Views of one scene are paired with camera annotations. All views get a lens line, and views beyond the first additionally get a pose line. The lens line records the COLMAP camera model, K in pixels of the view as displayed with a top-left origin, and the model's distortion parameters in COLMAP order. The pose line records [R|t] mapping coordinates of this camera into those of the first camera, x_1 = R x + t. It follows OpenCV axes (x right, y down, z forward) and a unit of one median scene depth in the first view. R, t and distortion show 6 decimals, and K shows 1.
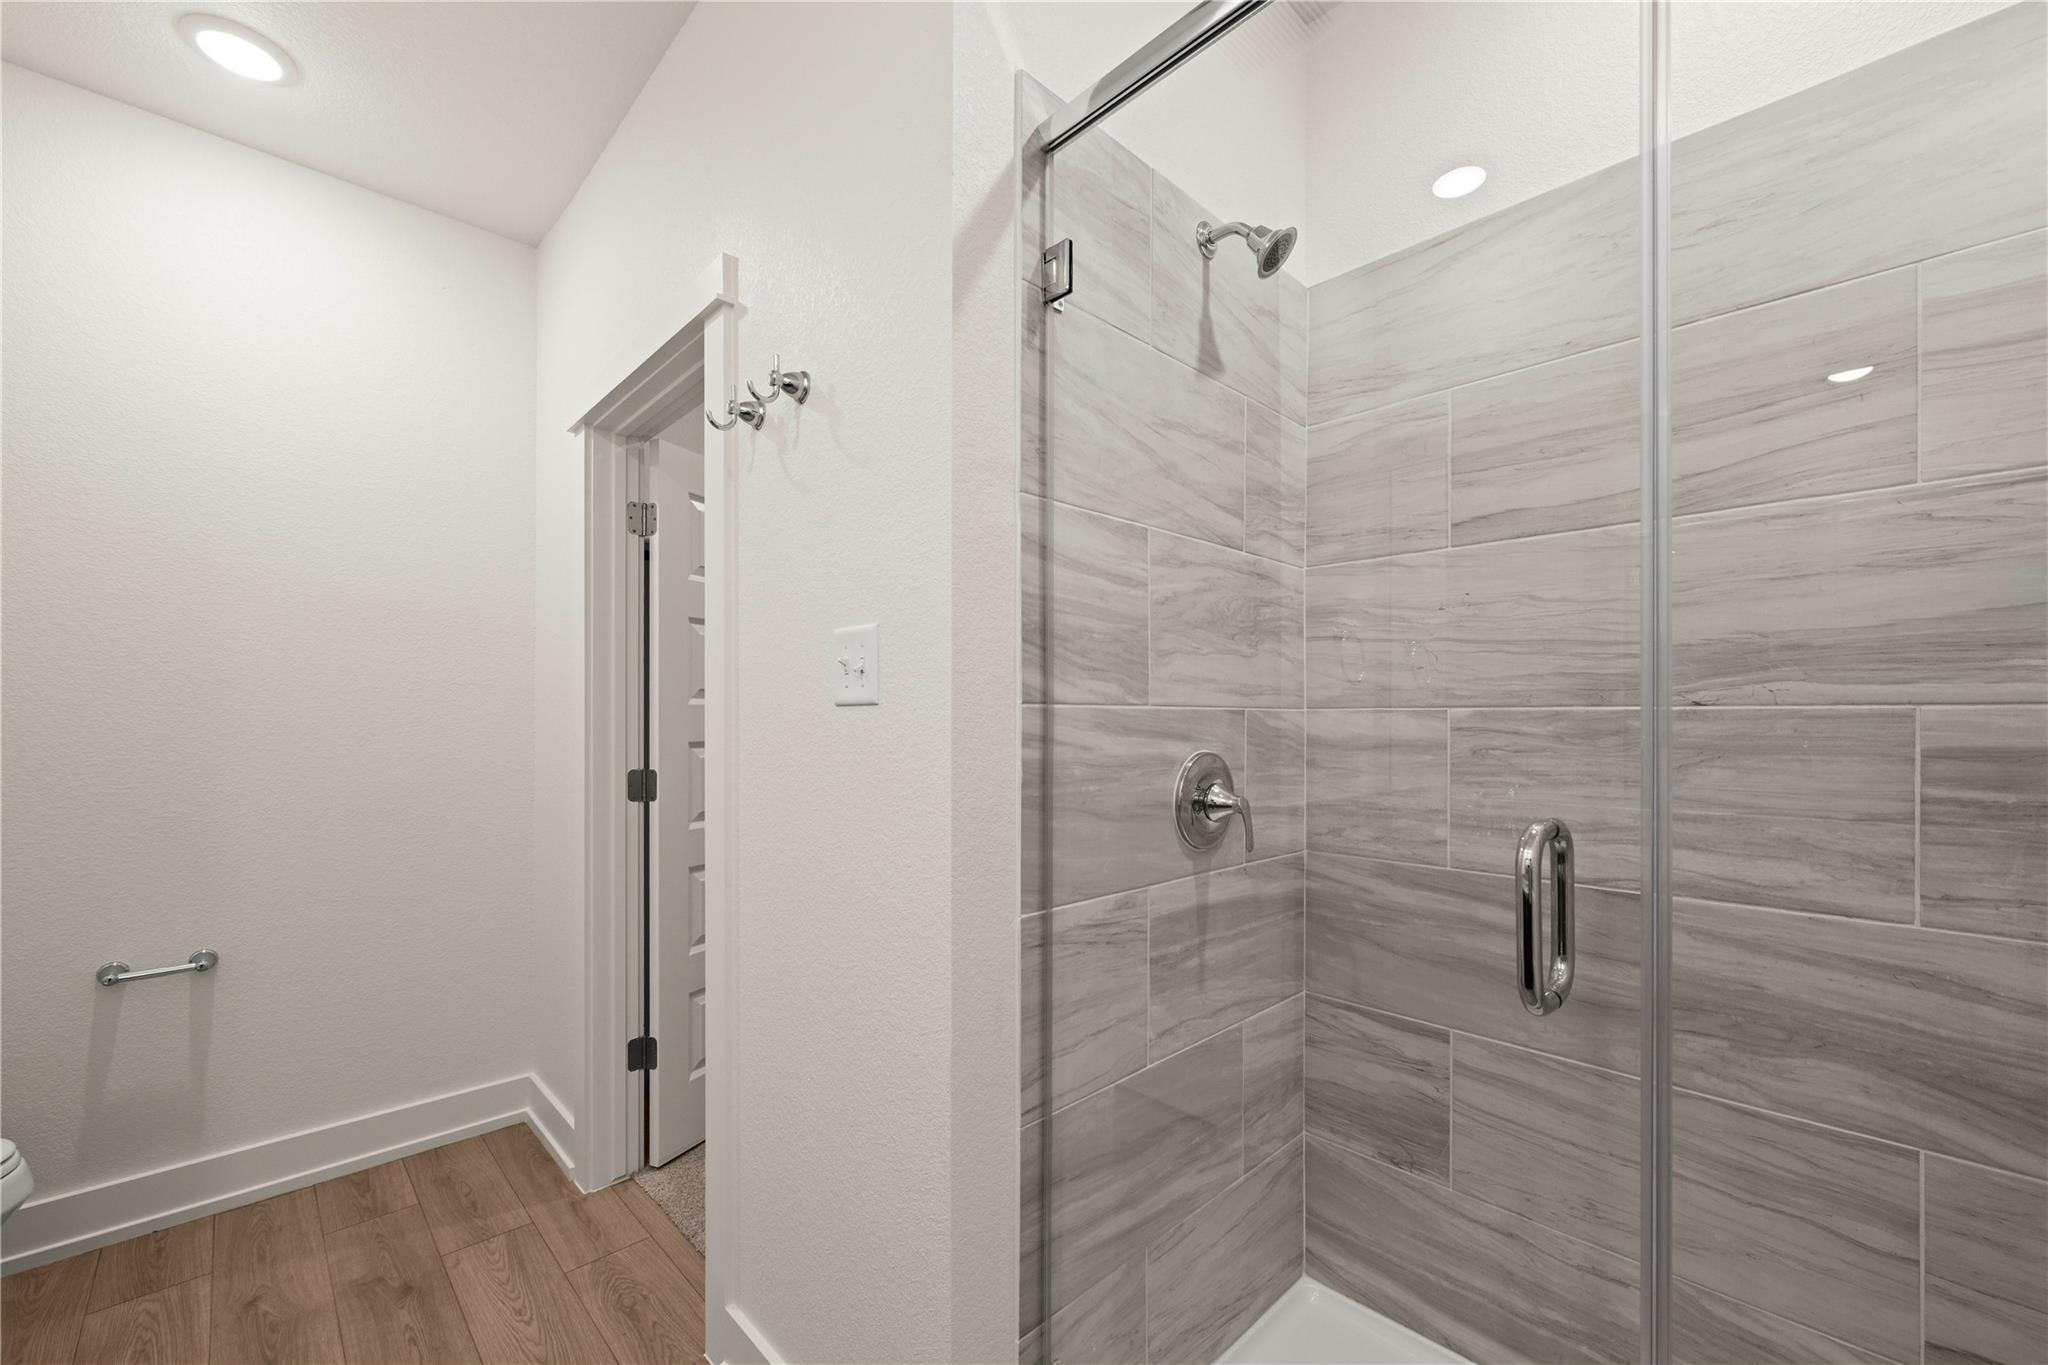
lens RADIAL K [[802.7, 0, 1021.1], [0, 802.7, 716.1], [0, 0, 1]] dist [0.000073, 0.000193]
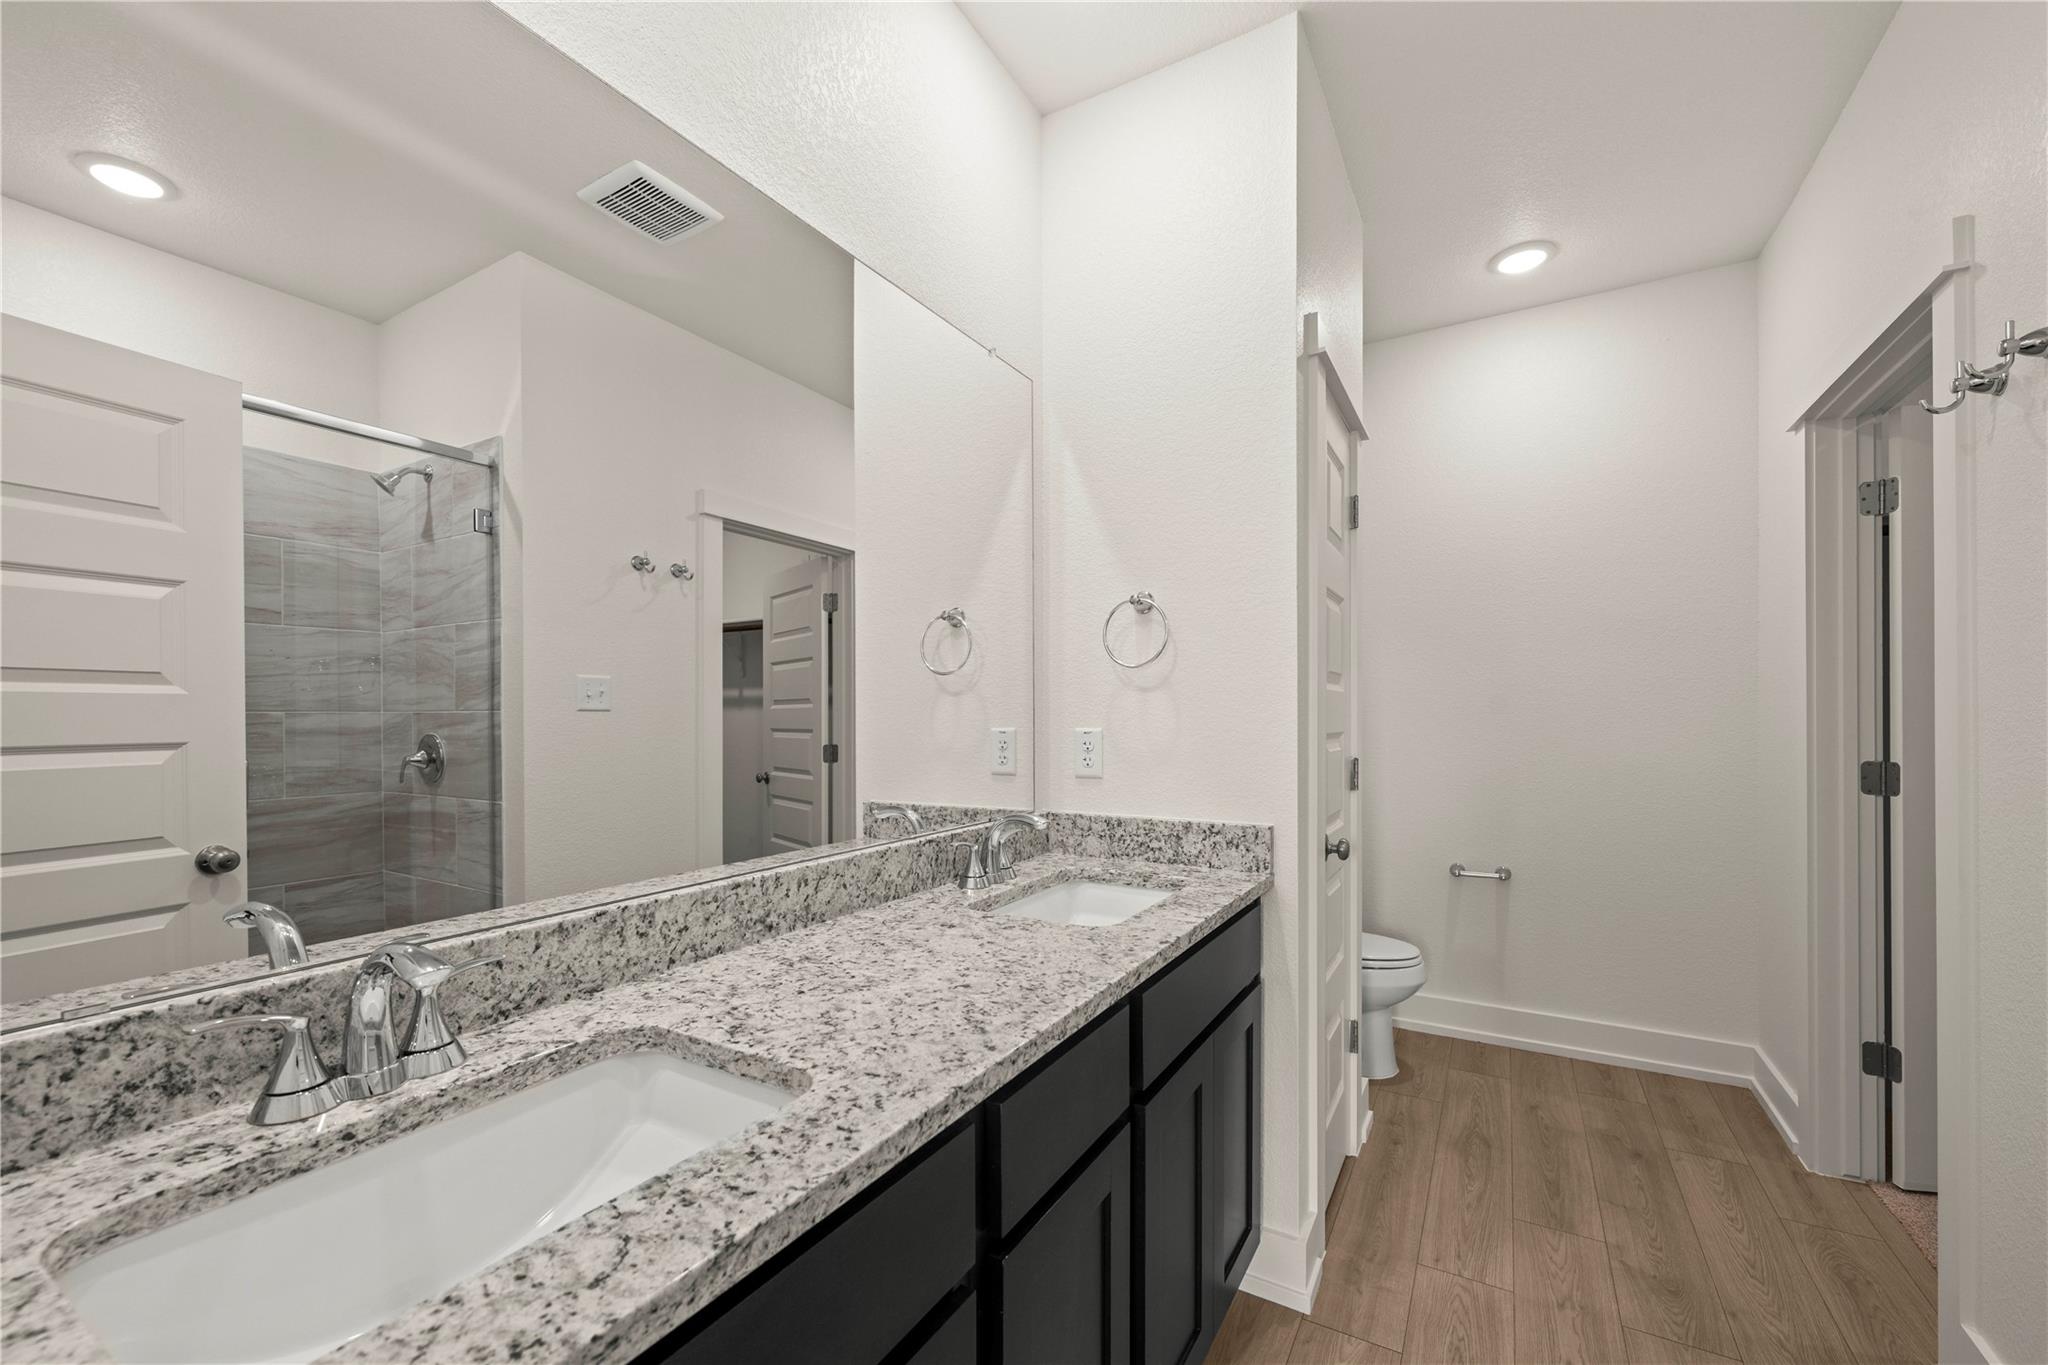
lens RADIAL K [[830.4, 0, 1026.7], [0, 830.4, 713.0], [0, 0, 1]] dist [-0.000404, 0.000208]
pose [[0.268965, 0.000313, -0.963150, 0.209186], [0.006834, 0.999974, 0.002233, -0.000057], [0.963126, -0.007183, 0.268956, -0.243673]]
